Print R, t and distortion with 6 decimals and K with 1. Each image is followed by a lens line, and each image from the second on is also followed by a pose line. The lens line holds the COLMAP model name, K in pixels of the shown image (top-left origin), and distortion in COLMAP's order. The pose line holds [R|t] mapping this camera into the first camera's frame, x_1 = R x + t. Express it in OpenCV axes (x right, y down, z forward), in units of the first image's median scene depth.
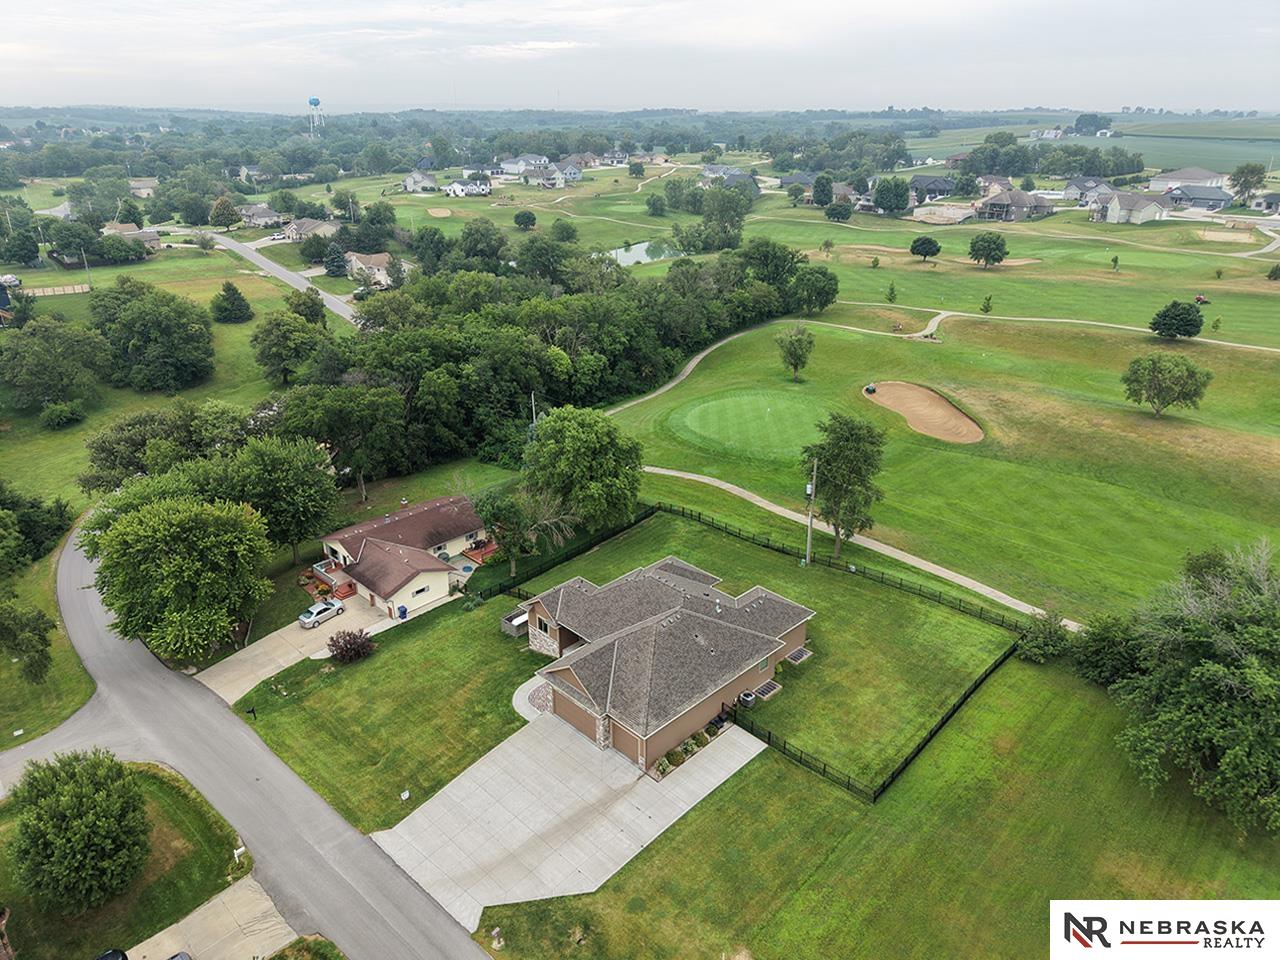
lens RADIAL K [[857.3, 0, 552.8], [0, 857.3, 481.2], [0, 0, 1]] dist [0.031864, -0.020982]
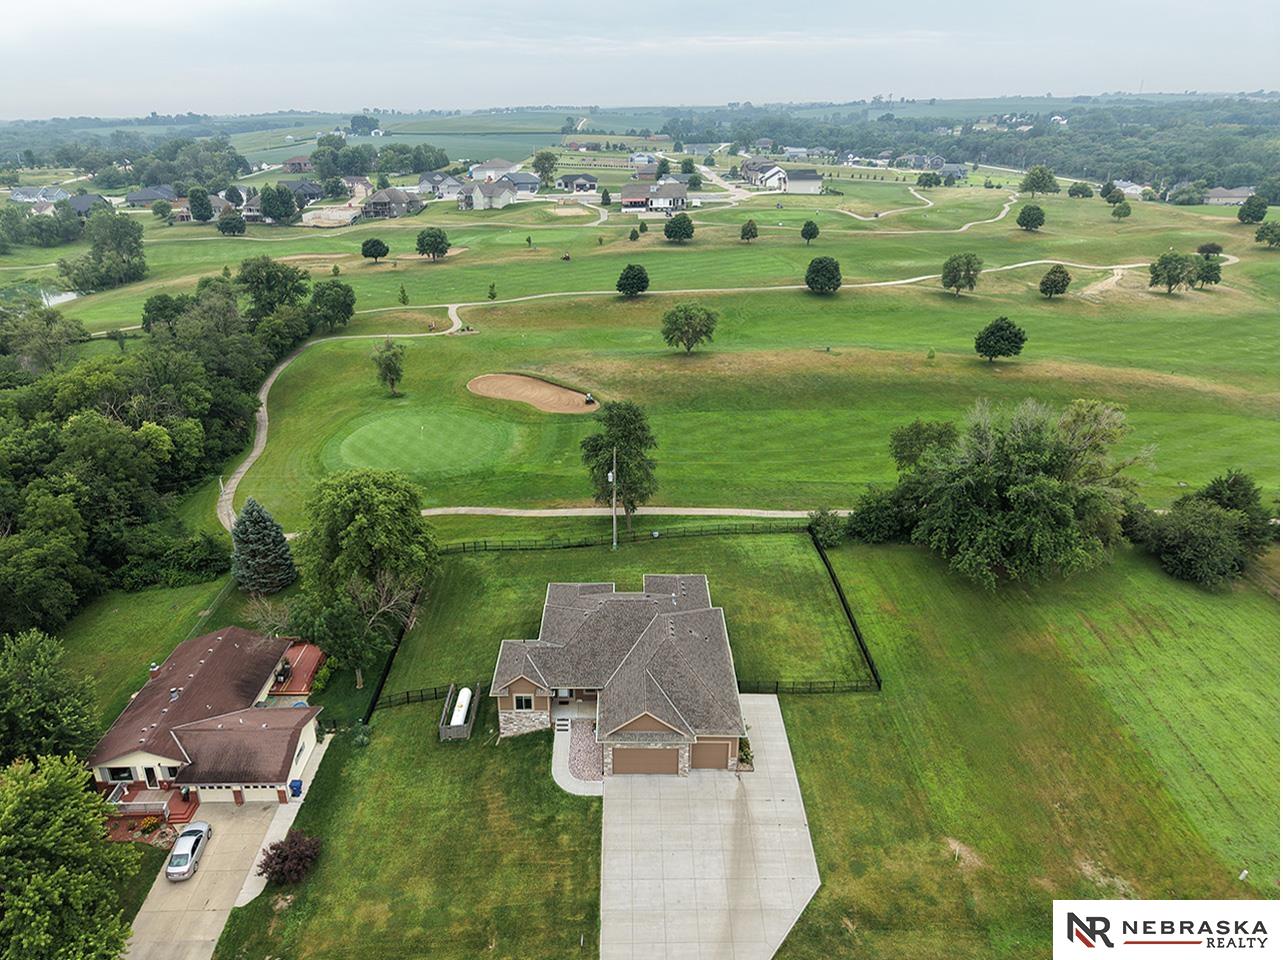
lens RADIAL K [[871.8, 0, 598.4], [0, 871.8, 481.6], [0, 0, 1]] dist [0.037774, -0.055385]
pose [[0.692717, -0.301737, 0.655056, -0.446380], [0.307287, 0.945188, 0.110427, -0.117731], [-0.652471, 0.124796, 0.747468, 0.212972]]
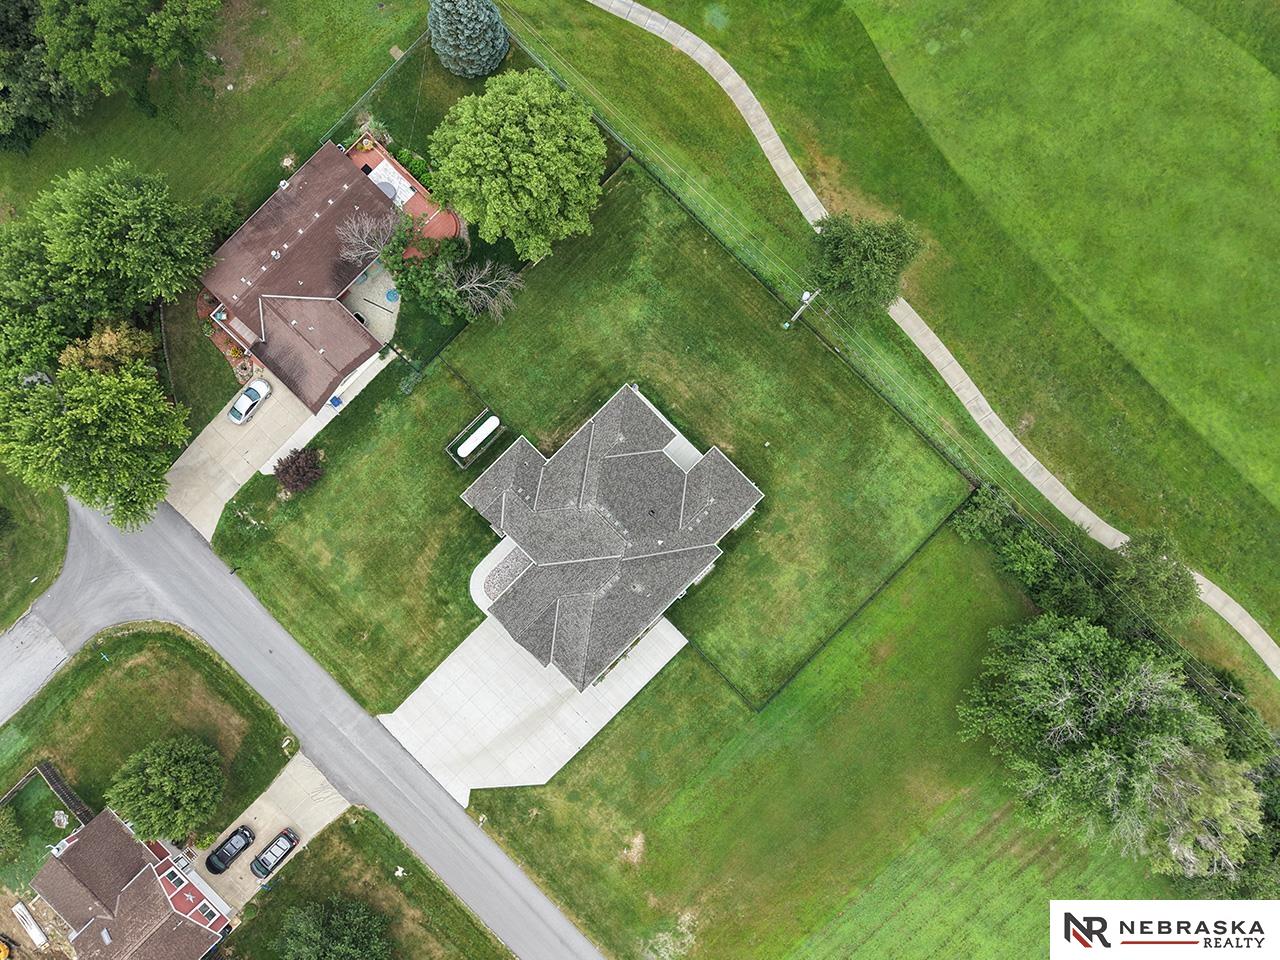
lens RADIAL K [[857.3, 0, 552.8], [0, 857.3, 481.2], [0, 0, 1]] dist [0.031864, -0.020982]
pose [[0.998542, -0.051468, -0.016292, 0.072657], [0.036116, 0.412573, 0.910208, -0.688133], [-0.040125, -0.909469, 0.413830, 0.564136]]
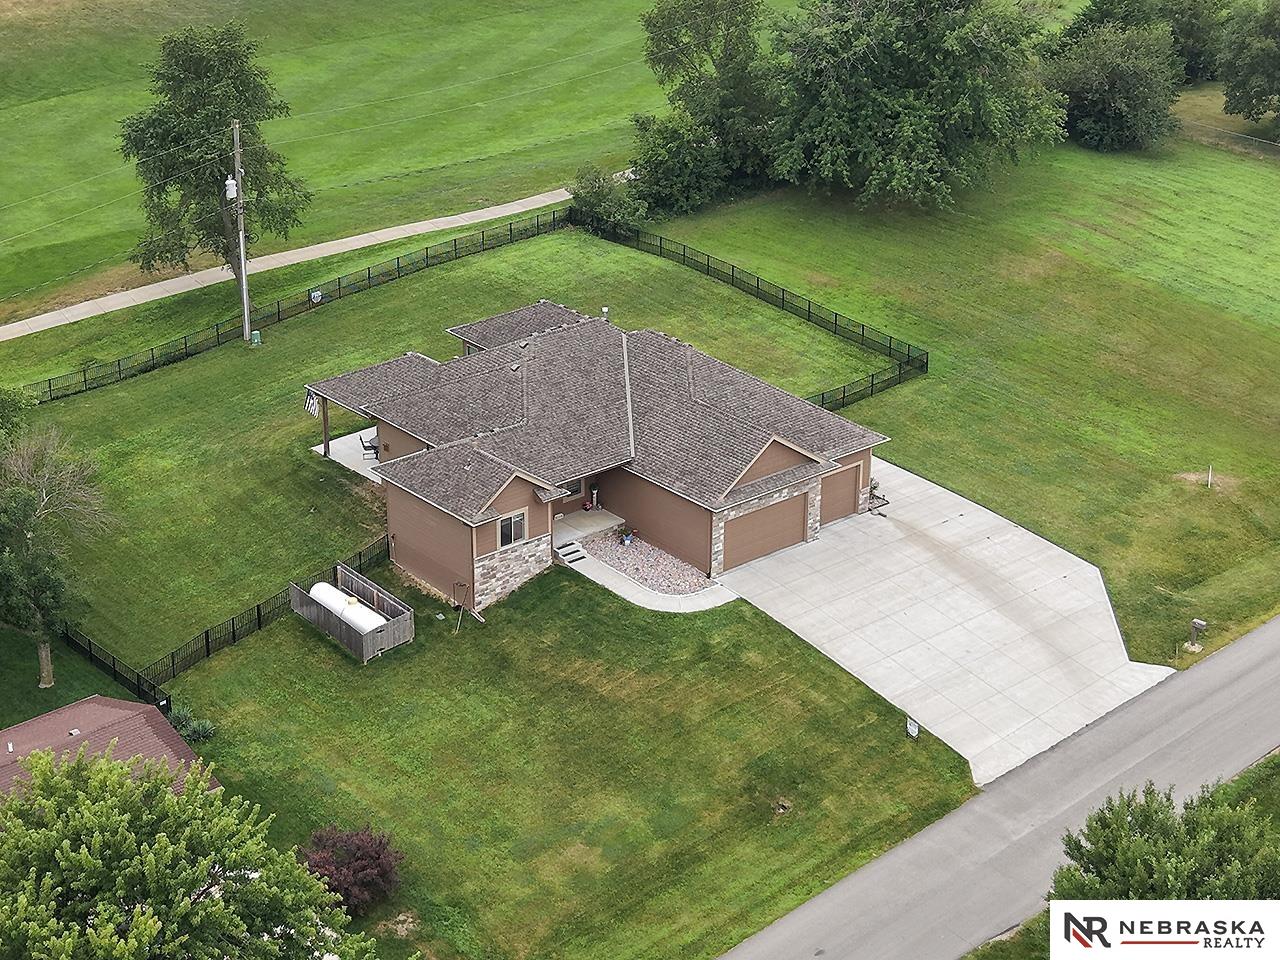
lens RADIAL K [[2587.4, 0, 637.5], [0, 2587.4, 566.5], [0, 0, 1]] dist [0.280013, -1.508237]
pose [[0.031467, -0.435401, 0.899686, -1.199300], [0.399759, 0.830484, 0.387929, -0.313328], [-0.916080, 0.347450, 0.200188, 0.601164]]
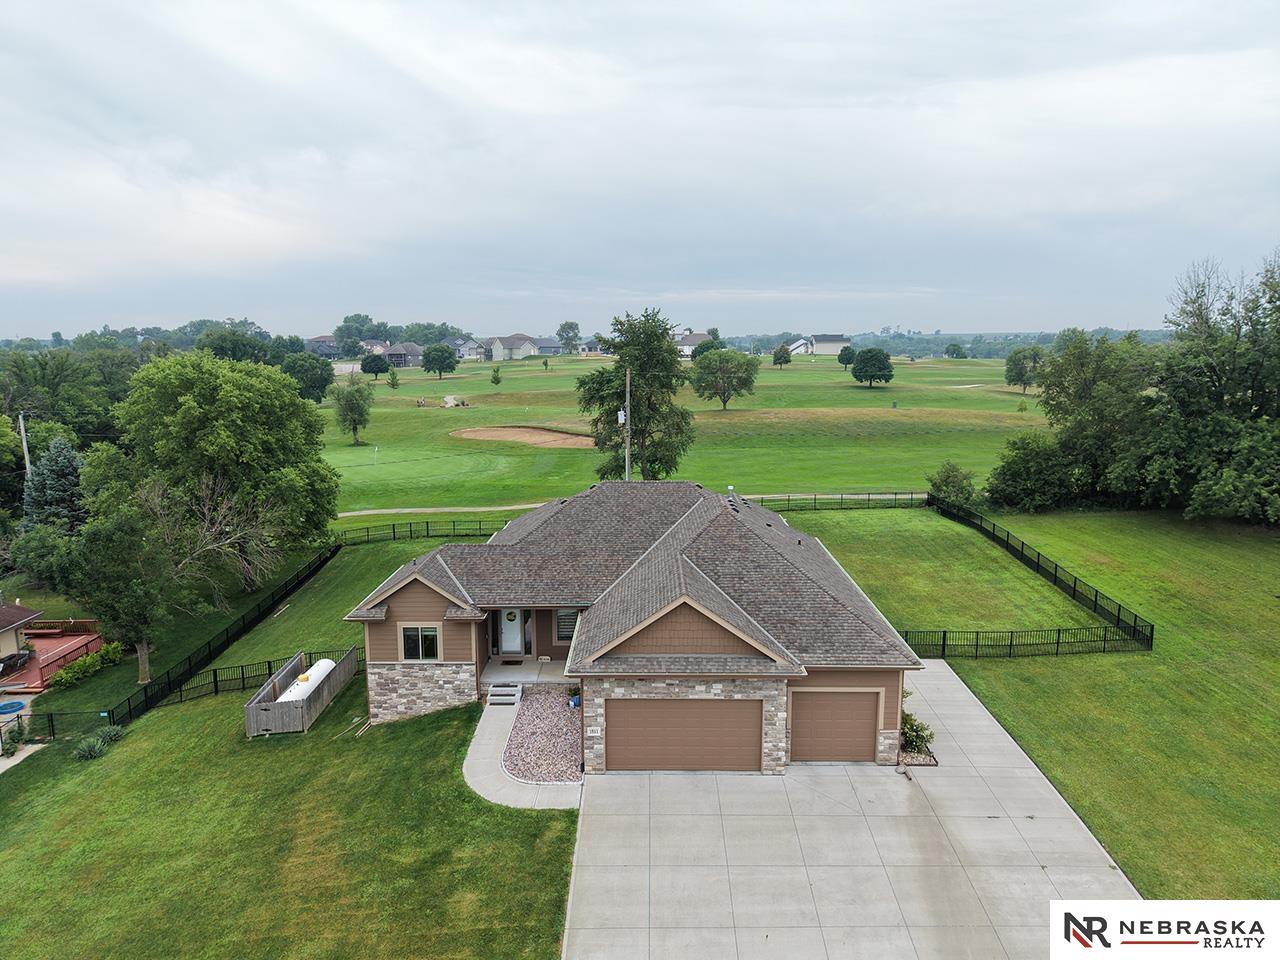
lens RADIAL K [[862.2, 0, 636.0], [0, 862.2, 509.6], [0, 0, 1]] dist [0.029046, -0.041108]
pose [[0.684466, -0.139343, 0.715605, -0.212595], [0.296037, 0.950120, -0.098148, 0.165783], [-0.666235, 0.279025, 0.691575, 0.566411]]
